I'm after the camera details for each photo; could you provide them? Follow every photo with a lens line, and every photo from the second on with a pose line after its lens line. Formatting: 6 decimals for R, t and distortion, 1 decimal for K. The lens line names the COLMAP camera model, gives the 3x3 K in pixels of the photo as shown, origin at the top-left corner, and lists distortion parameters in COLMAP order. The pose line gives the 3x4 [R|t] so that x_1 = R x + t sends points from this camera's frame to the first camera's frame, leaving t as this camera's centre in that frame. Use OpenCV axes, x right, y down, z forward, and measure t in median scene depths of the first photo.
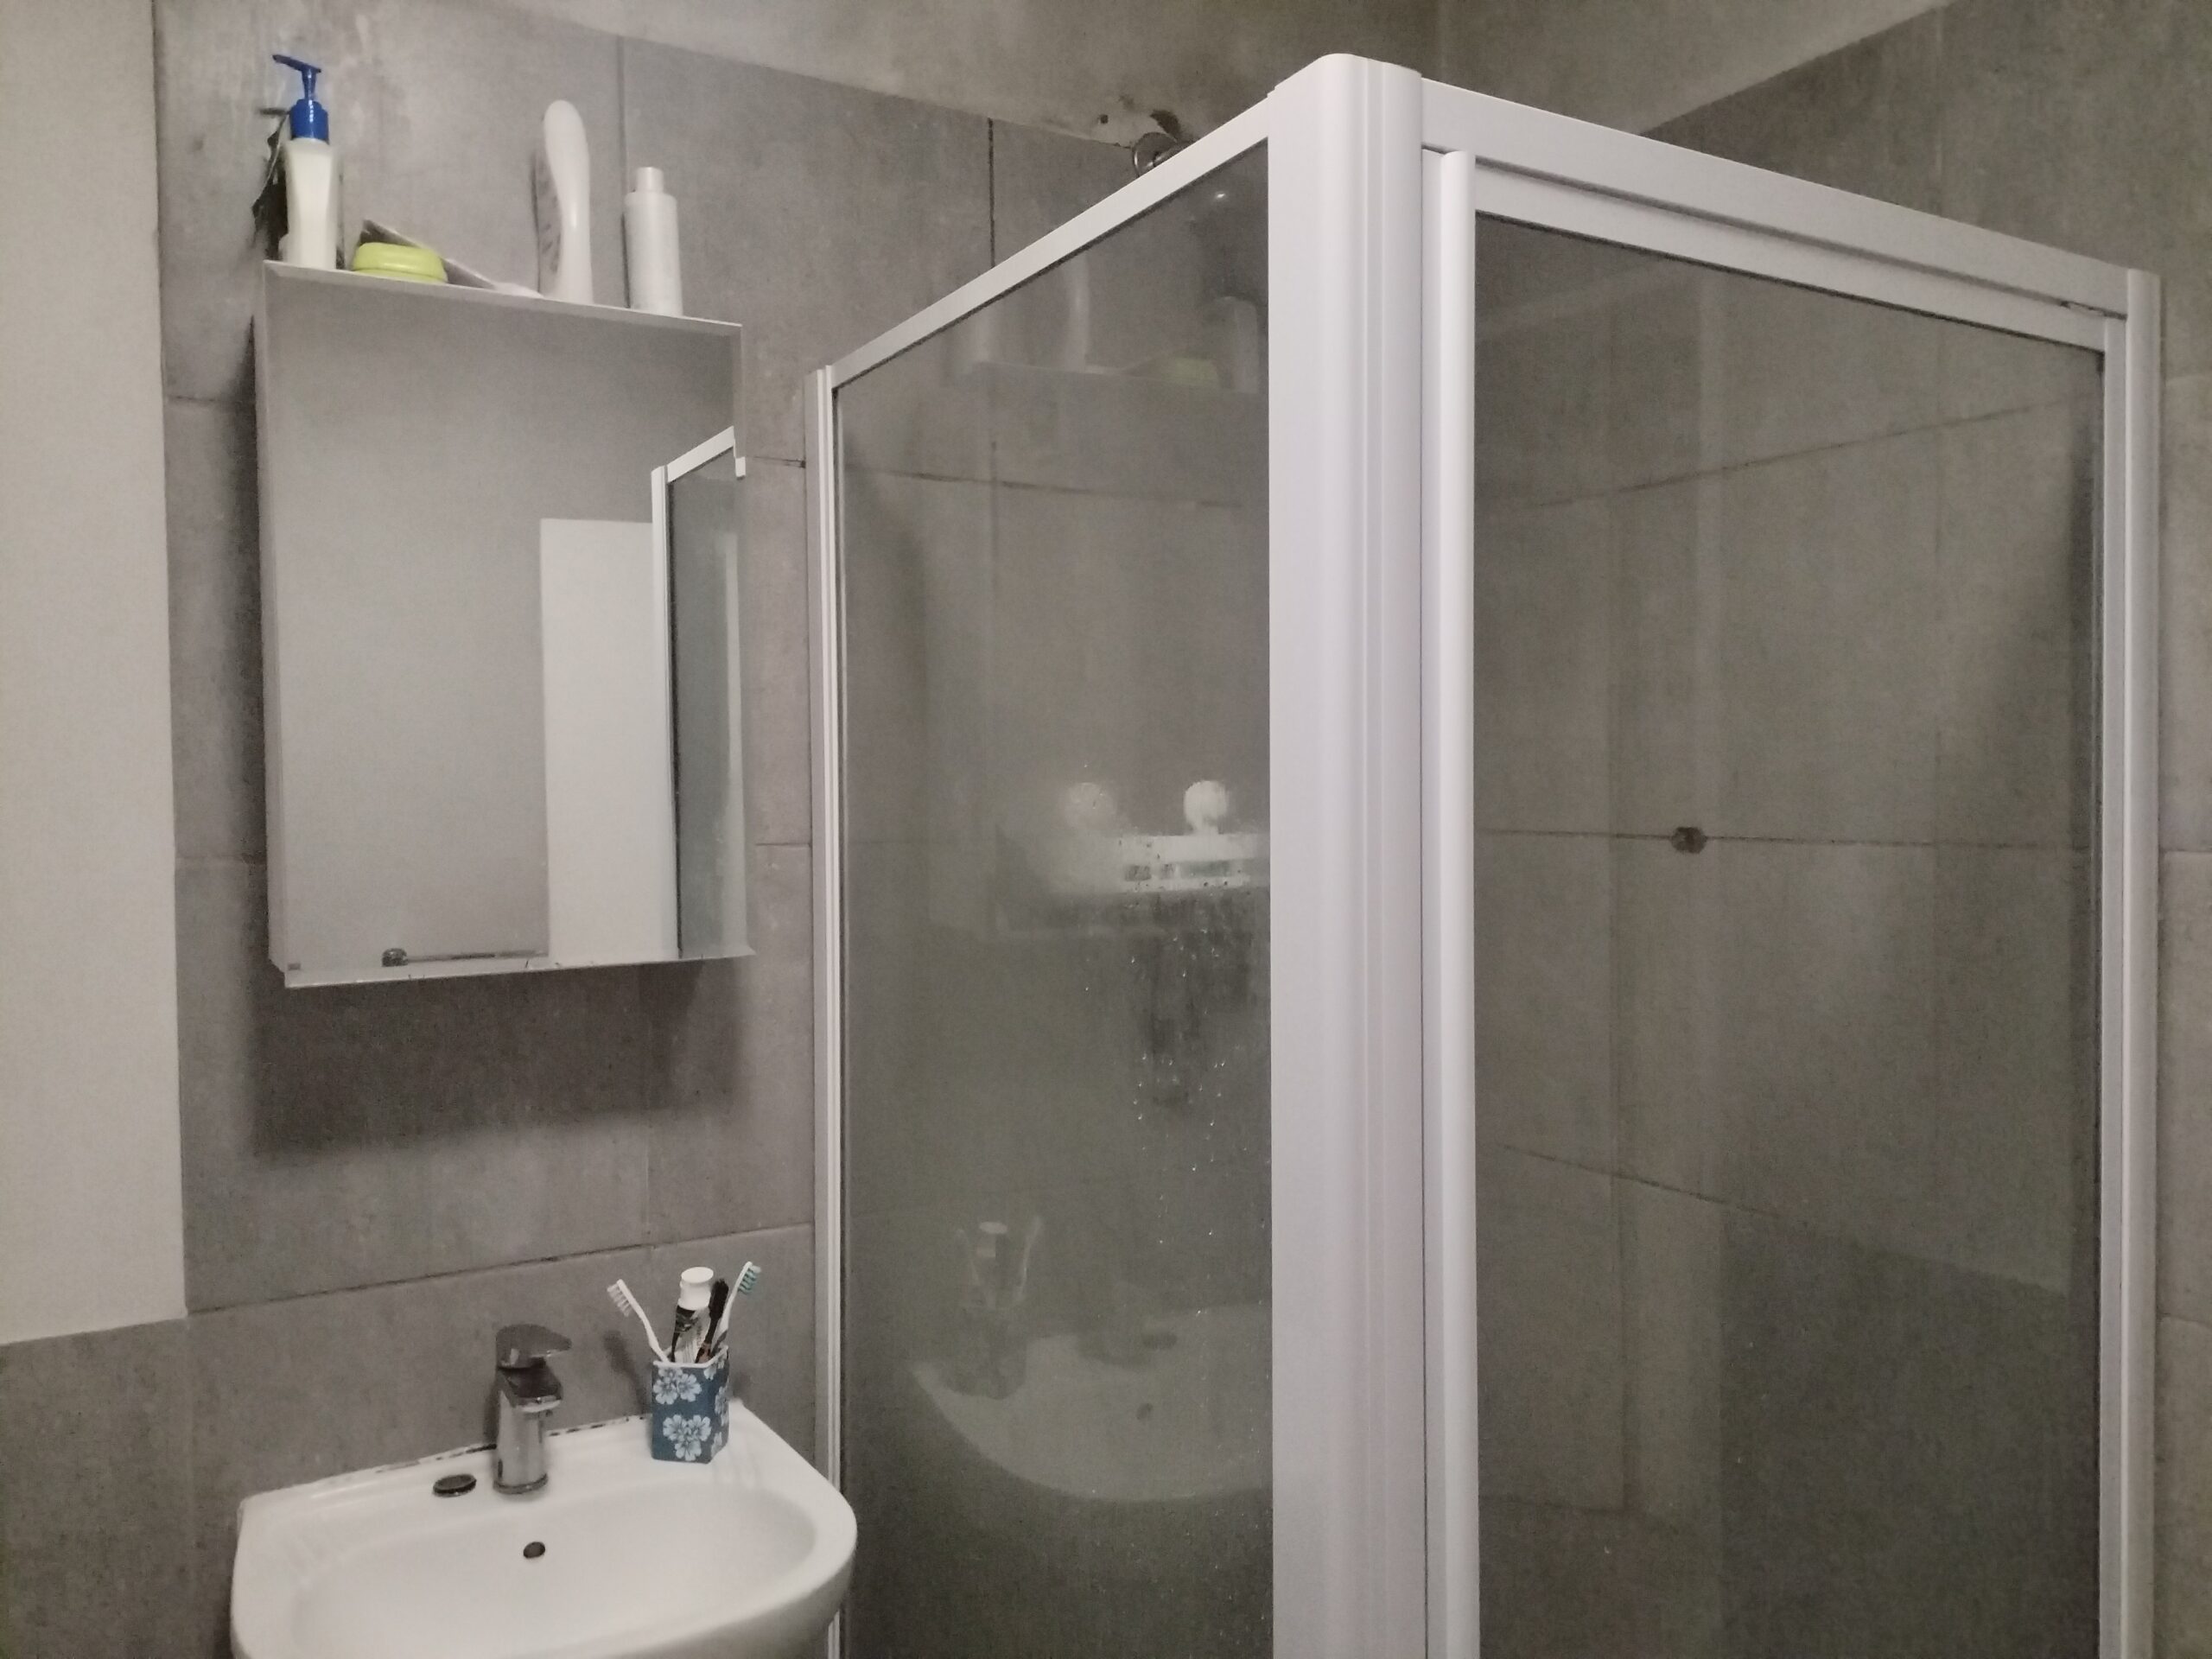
lens RADIAL K [[1672.5, 0, 1106.0], [0, 1672.5, 829.5], [0, 0, 1]] dist [0.099245, -0.118929]
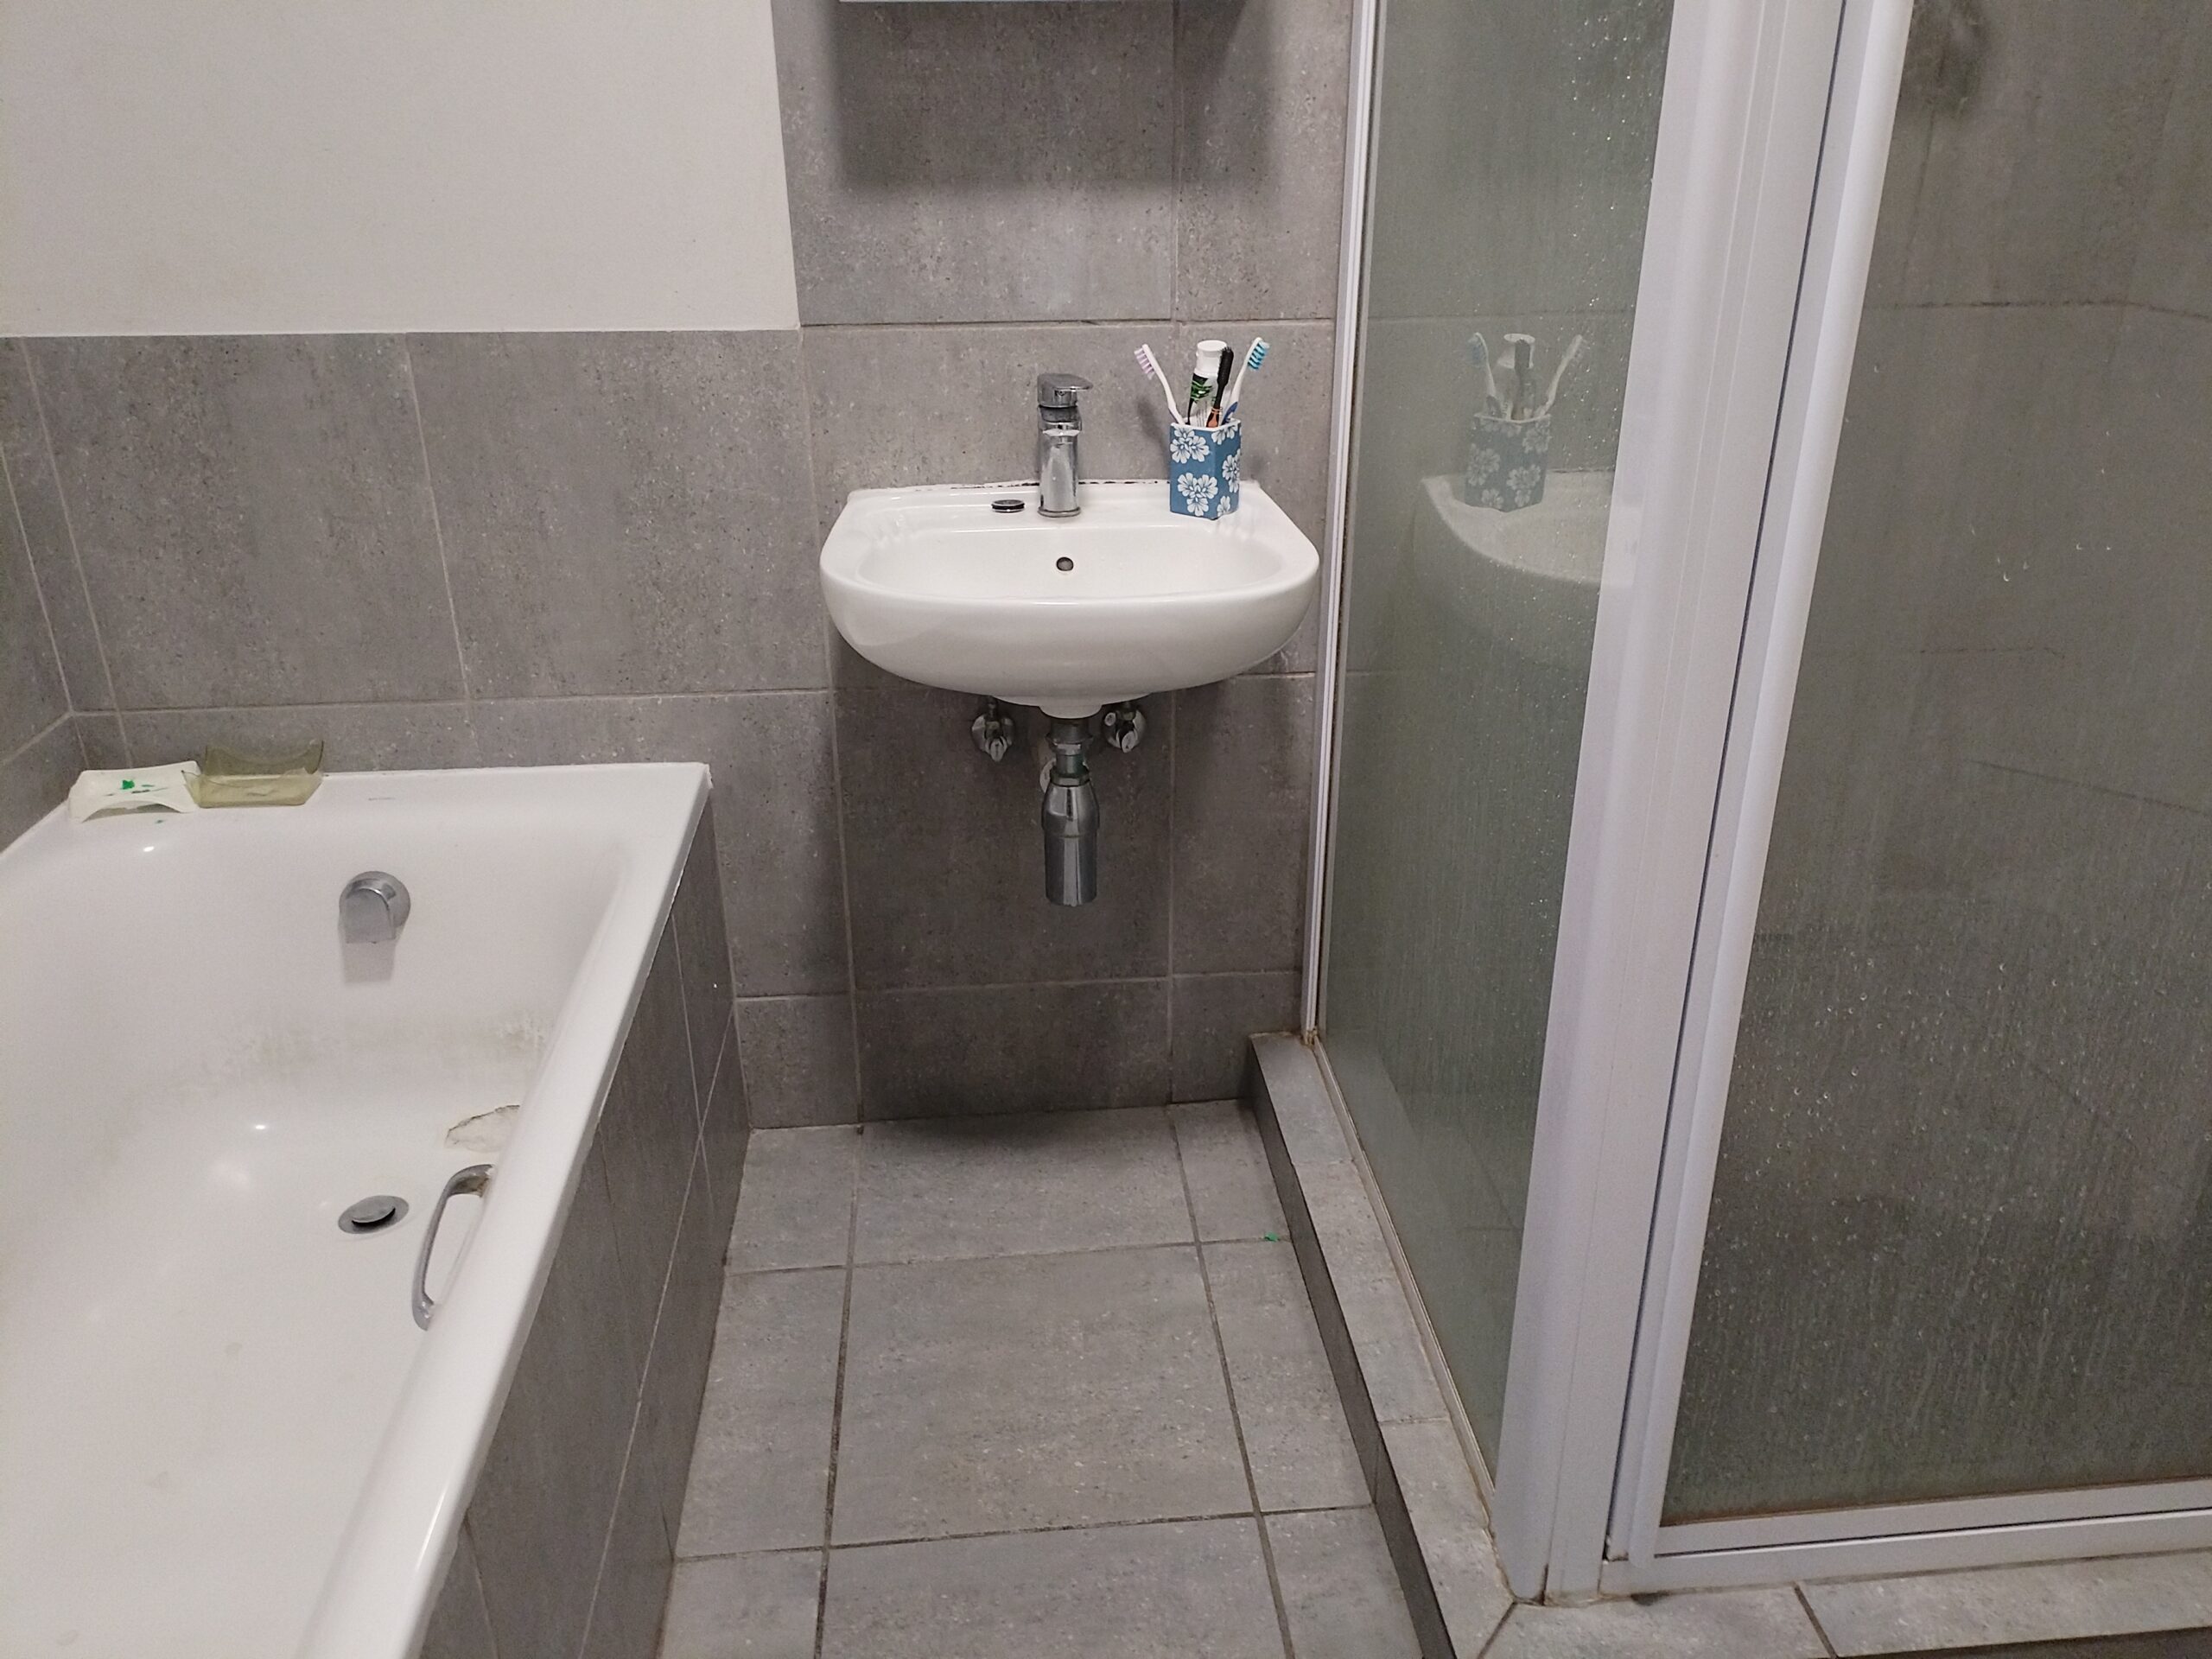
lens RADIAL K [[1672.5, 0, 1106.0], [0, 1672.5, 829.5], [0, 0, 1]] dist [0.099245, -0.118929]
pose [[0.902739, 0.173759, -0.393536, 0.170431], [-0.014000, 0.926179, 0.376823, 0.147571], [0.429961, -0.334663, 0.838531, -0.022177]]
